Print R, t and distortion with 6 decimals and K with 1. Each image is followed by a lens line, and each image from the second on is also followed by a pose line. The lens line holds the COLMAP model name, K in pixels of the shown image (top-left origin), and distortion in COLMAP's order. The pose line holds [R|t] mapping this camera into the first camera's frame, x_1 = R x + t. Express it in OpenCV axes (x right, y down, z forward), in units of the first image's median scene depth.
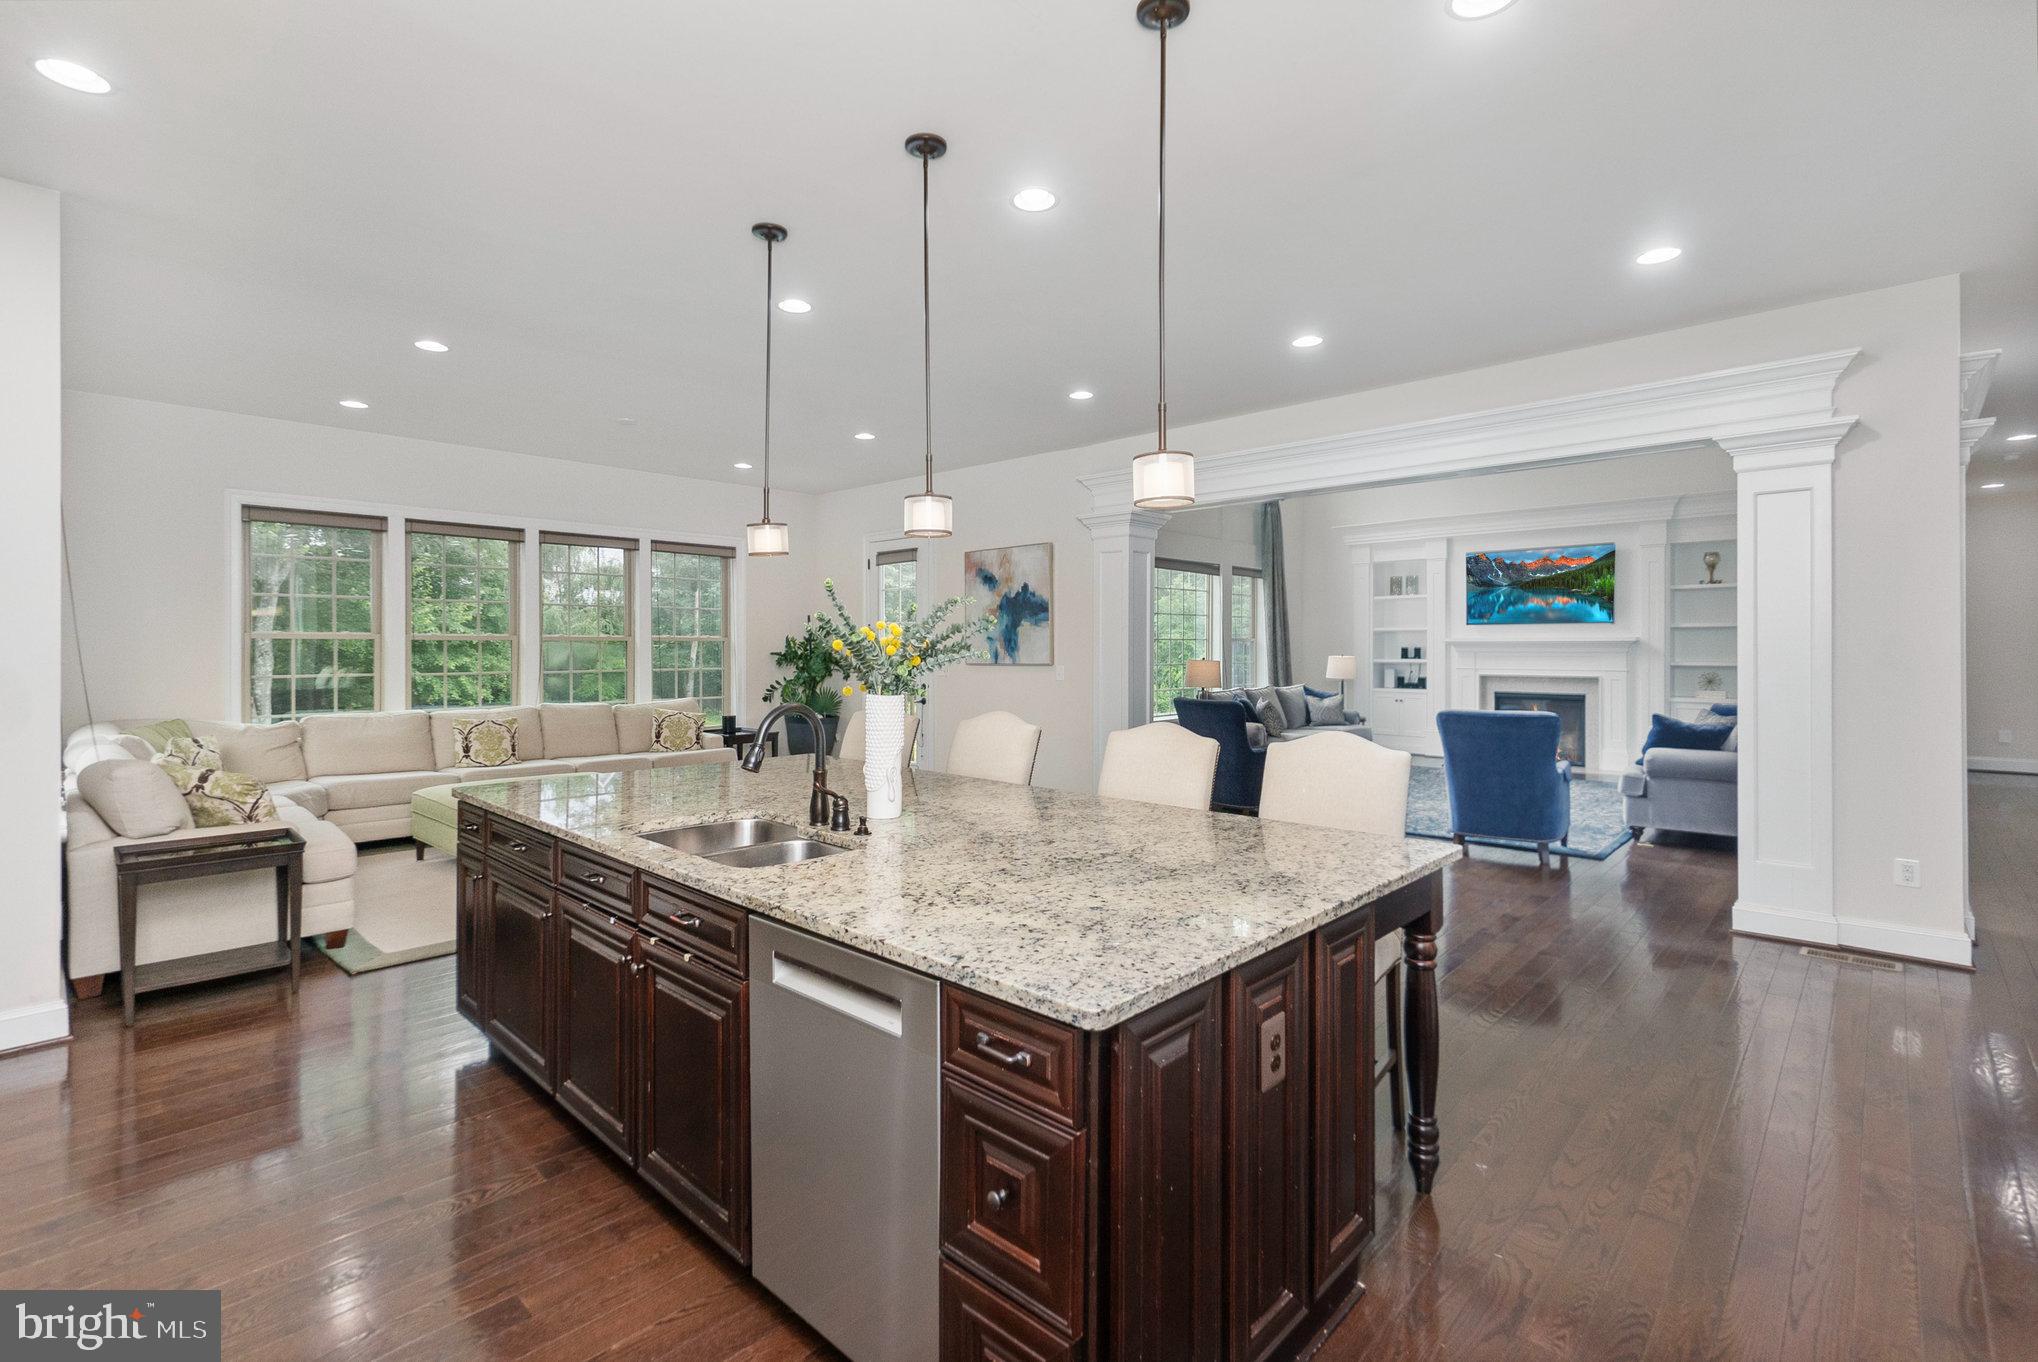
lens RADIAL K [[918.9, 0, 1019.4], [0, 918.9, 645.6], [0, 0, 1]] dist [-0.000152, -0.000201]
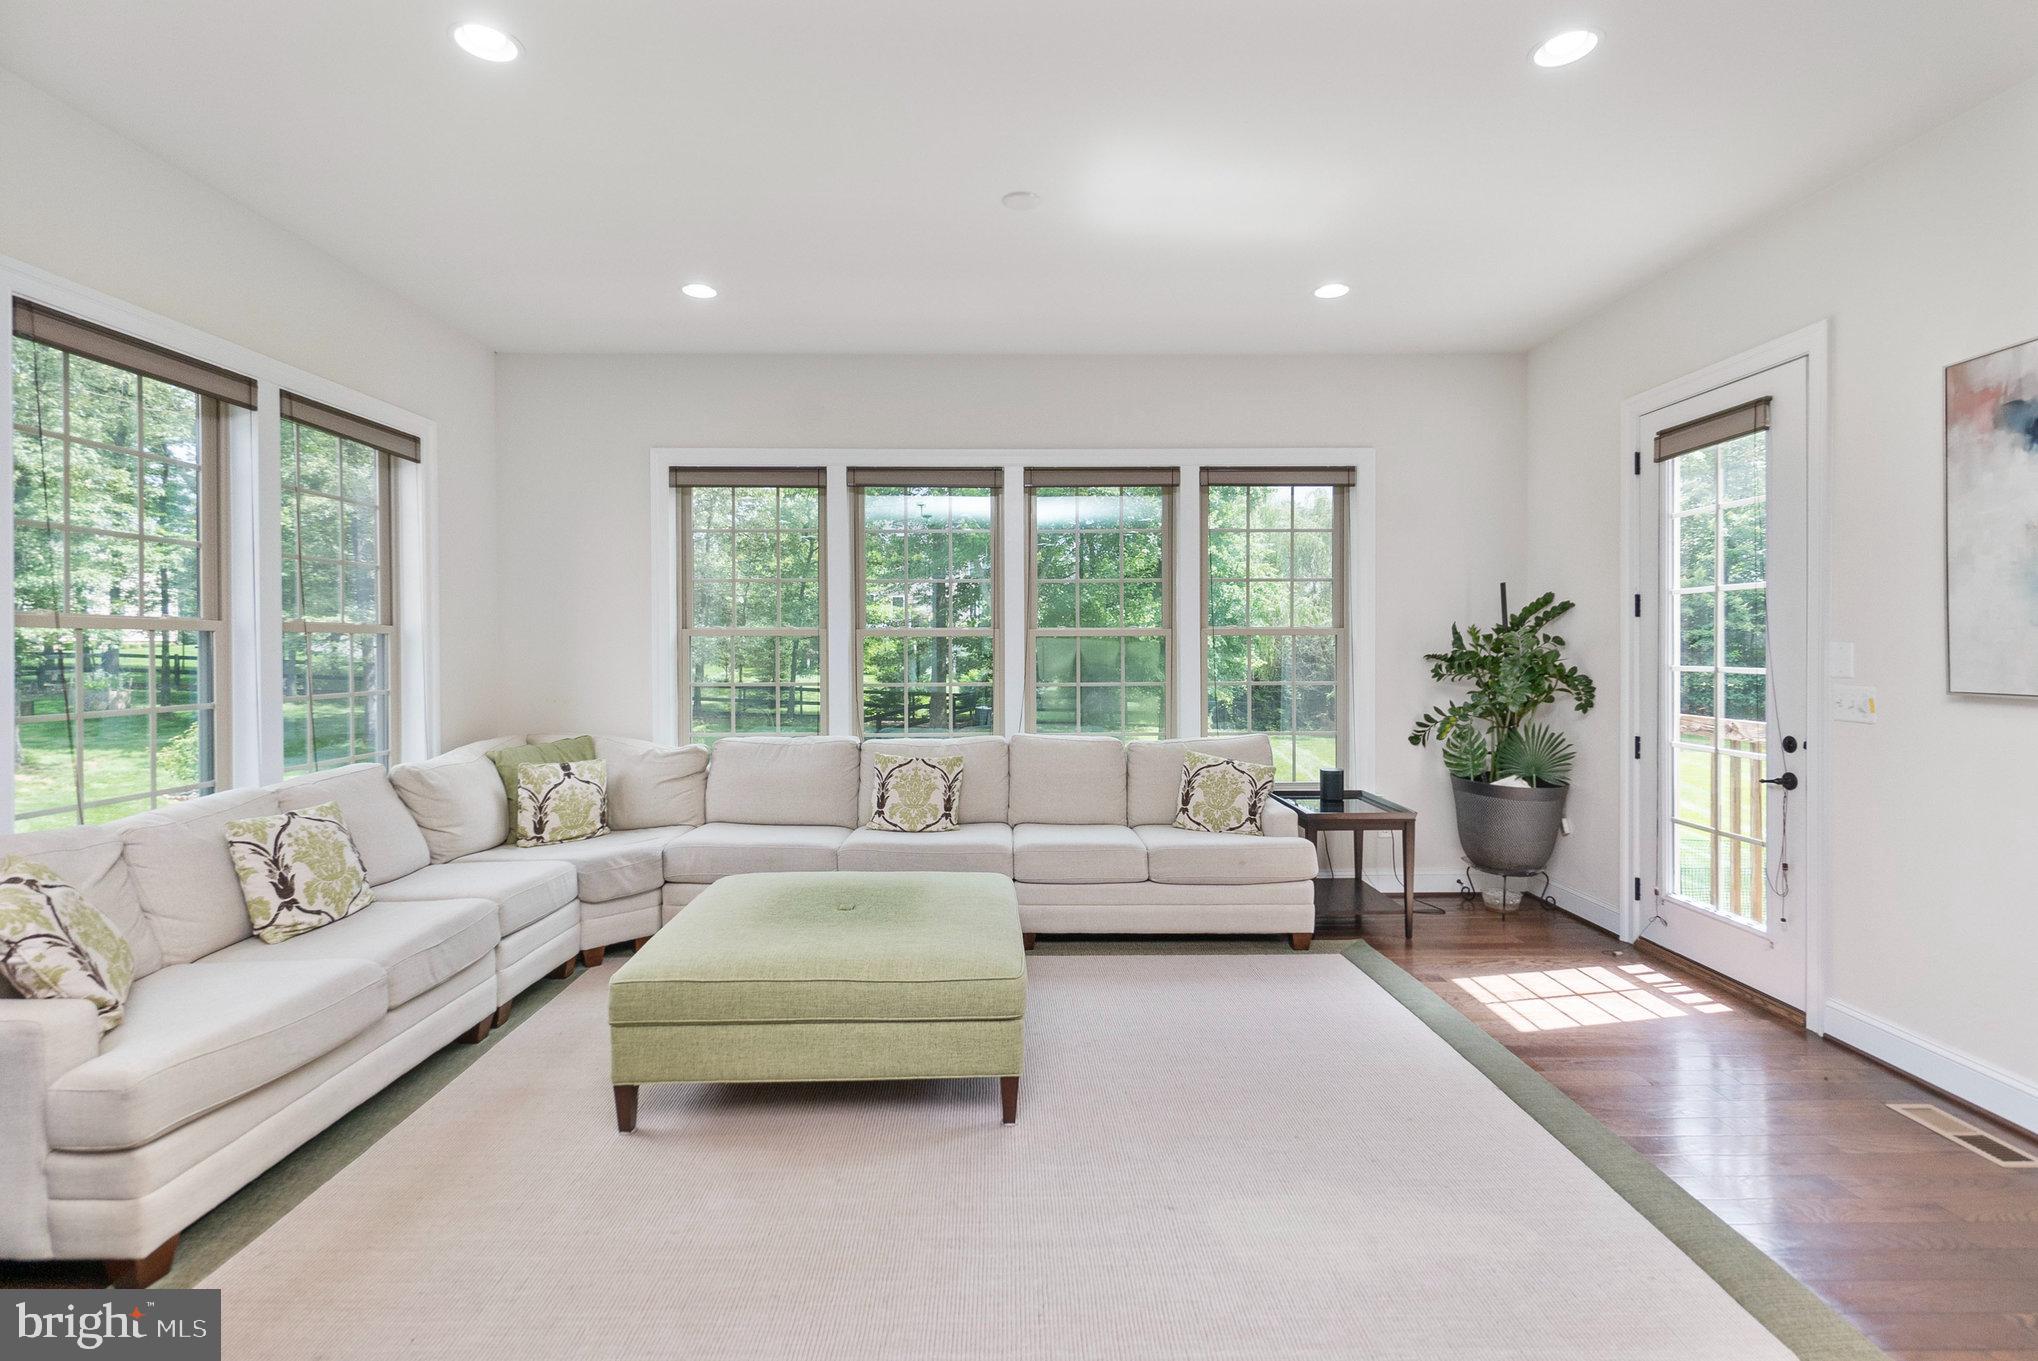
lens RADIAL K [[918.9, 0, 1019.4], [0, 918.9, 645.1], [0, 0, 1]] dist [-0.000152, -0.000201]
pose [[0.685230, 0.002448, -0.728322, -0.041072], [0.004088, 0.999966, 0.007207, -0.002684], [0.728315, -0.007916, 0.685197, 0.461650]]
